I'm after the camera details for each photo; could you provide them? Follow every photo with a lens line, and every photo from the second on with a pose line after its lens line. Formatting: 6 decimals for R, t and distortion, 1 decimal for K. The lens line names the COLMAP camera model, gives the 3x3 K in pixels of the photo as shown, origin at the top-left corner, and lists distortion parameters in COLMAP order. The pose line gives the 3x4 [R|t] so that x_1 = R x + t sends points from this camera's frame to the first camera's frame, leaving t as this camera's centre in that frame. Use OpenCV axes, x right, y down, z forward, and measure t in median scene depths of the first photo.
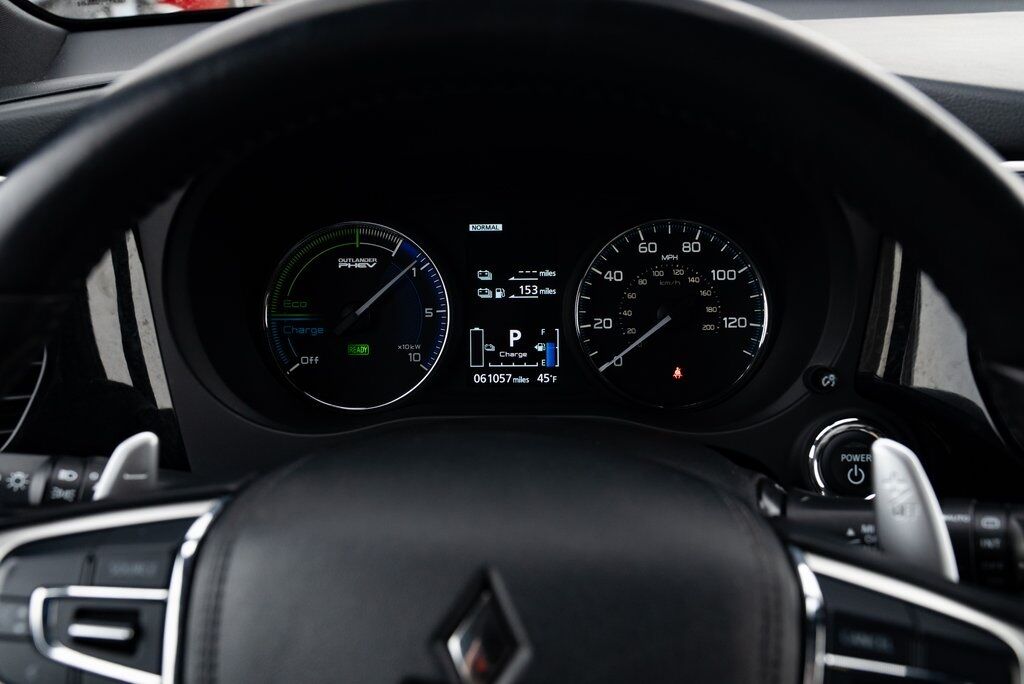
lens RADIAL K [[982.4, 0, 514.7], [0, 982.4, 341.6], [0, 0, 1]] dist [-0.012789, 0.000000]
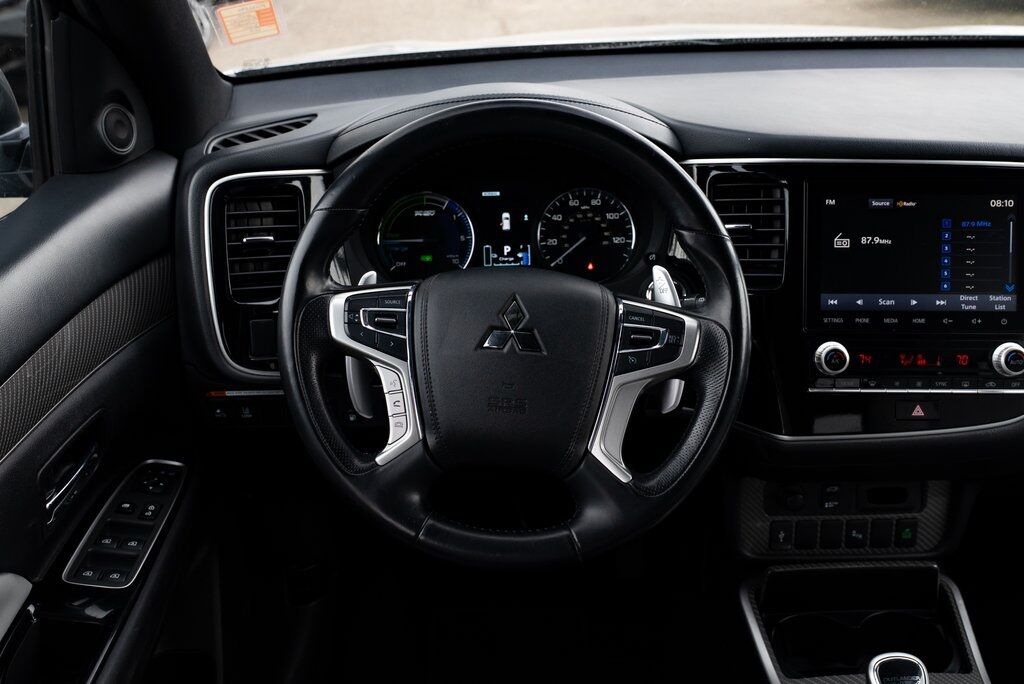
lens RADIAL K [[1046.4, 0, 510.9], [0, 1046.4, 340.7], [0, 0, 1]] dist [0.006436, 0.000000]
pose [[0.998956, -0.019531, 0.041291, -0.082851], [0.019433, 0.999807, 0.002763, 0.172190], [-0.041337, -0.001957, 0.999143, -1.090432]]
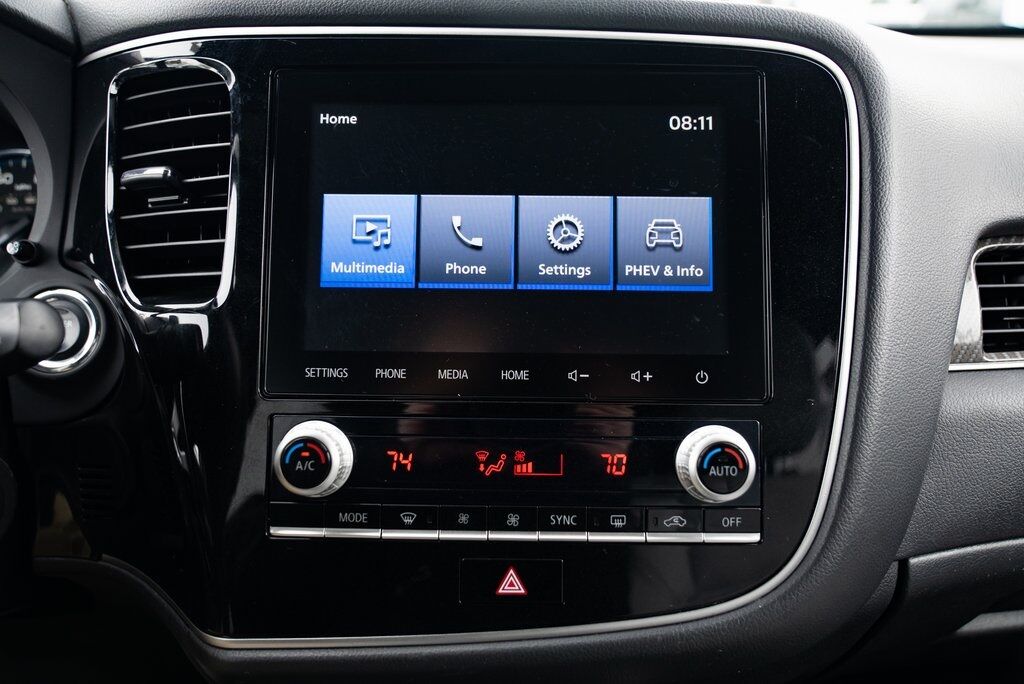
lens RADIAL K [[828.2, 0, 510.0], [0, 828.2, 341.6], [0, 0, 1]] dist [0.002166, 0.006799]
pose [[0.997716, -0.005449, 0.067332, 0.645966], [0.013098, 0.993430, -0.113690, 0.203316], [-0.066270, 0.114313, 0.991232, 0.047042]]
